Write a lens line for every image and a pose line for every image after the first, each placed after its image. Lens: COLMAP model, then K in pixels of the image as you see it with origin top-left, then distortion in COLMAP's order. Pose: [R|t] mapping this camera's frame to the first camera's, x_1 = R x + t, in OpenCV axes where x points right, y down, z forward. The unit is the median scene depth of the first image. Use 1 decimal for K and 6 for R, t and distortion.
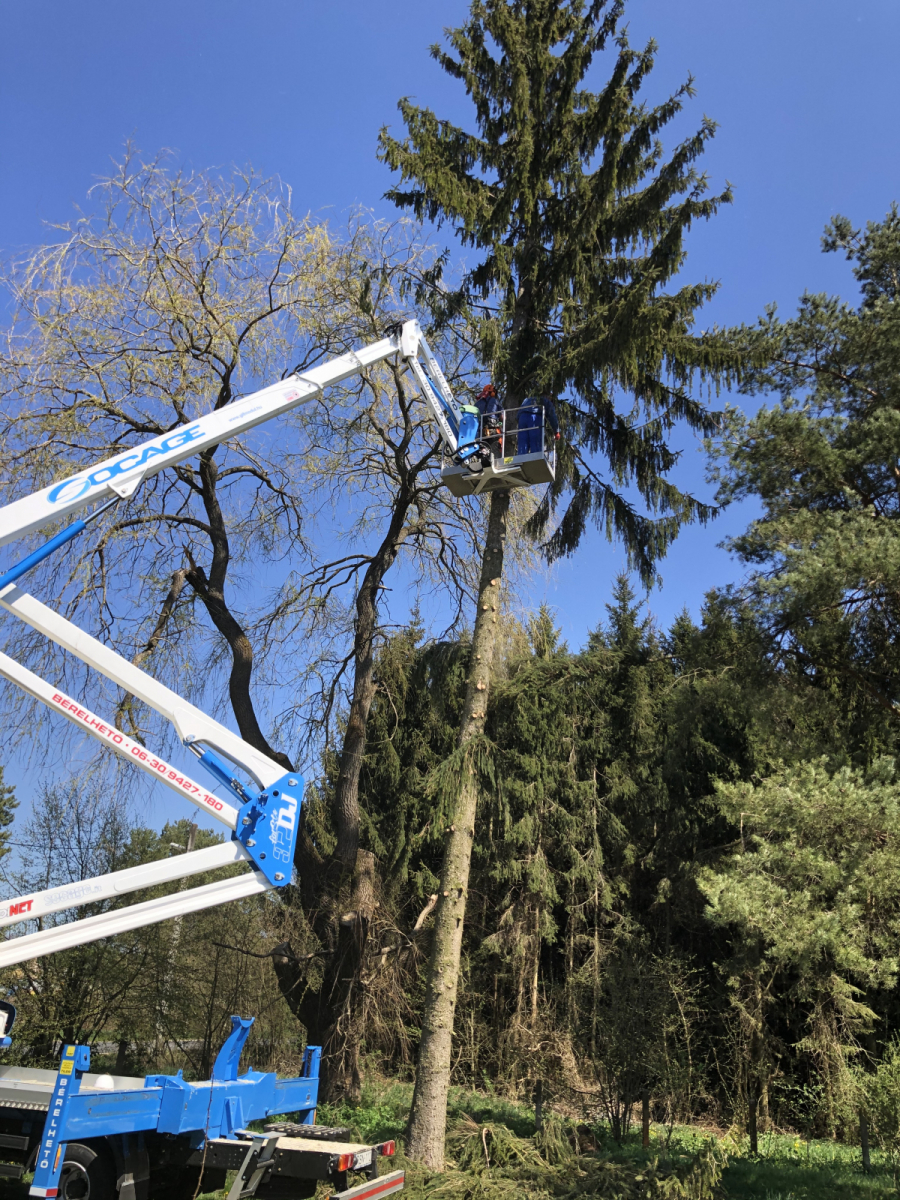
lens RADIAL K [[981.0, 0, 450.0], [0, 981.0, 600.0], [0, 0, 1]] dist [-0.035107, -0.003329]
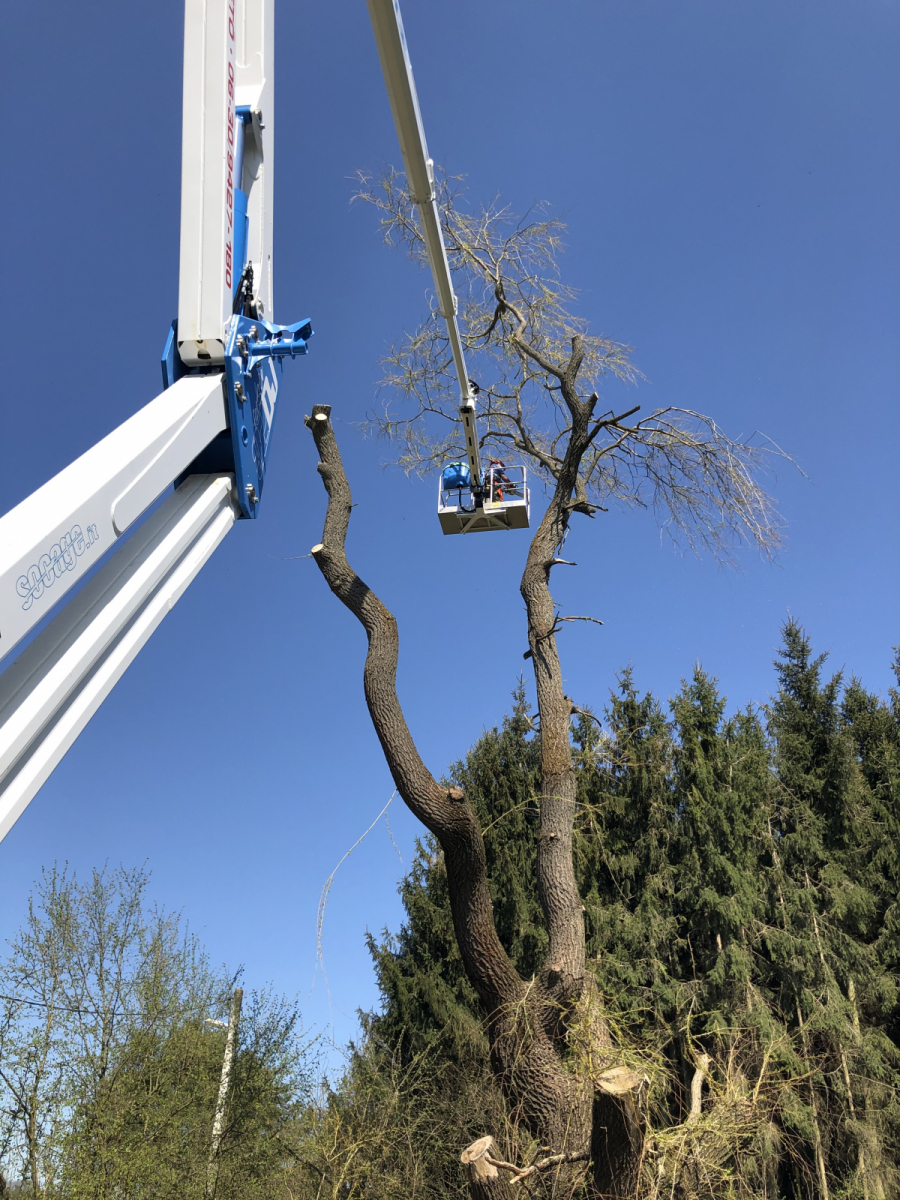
lens RADIAL K [[981.0, 0, 450.0], [0, 981.0, 600.0], [0, 0, 1]] dist [-0.035107, -0.003329]
pose [[0.998453, -0.045353, 0.032182, -0.132266], [0.050848, 0.978870, -0.198063, 0.108590], [-0.022519, 0.199393, 0.979661, 0.282130]]
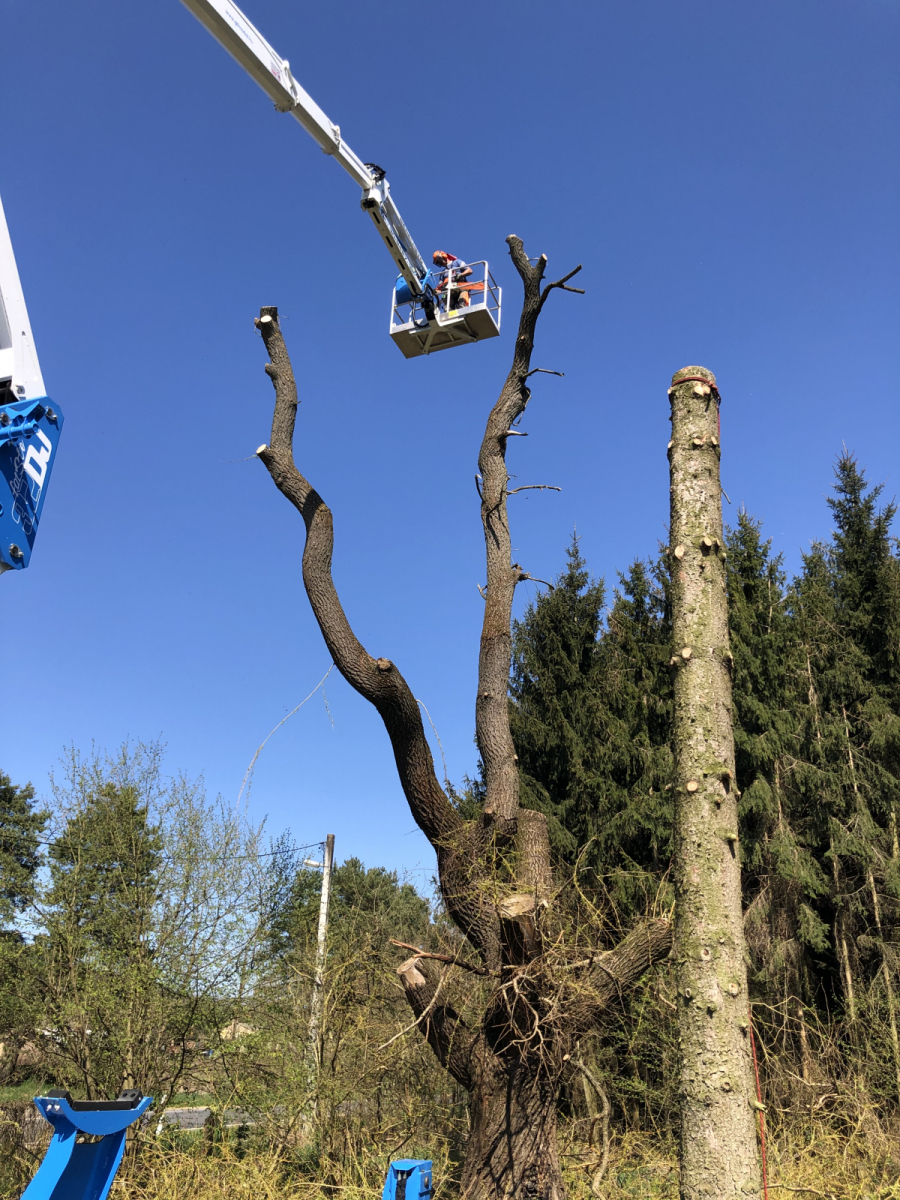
lens RADIAL K [[970.5, 0, 467.2], [0, 970.5, 632.2], [0, 0, 1]] dist [0.027763, -0.187228]
pose [[0.982077, -0.116628, -0.148060, -0.014746], [0.113521, 0.993104, -0.029297, 0.109549], [0.150456, 0.011964, 0.988544, 0.257642]]
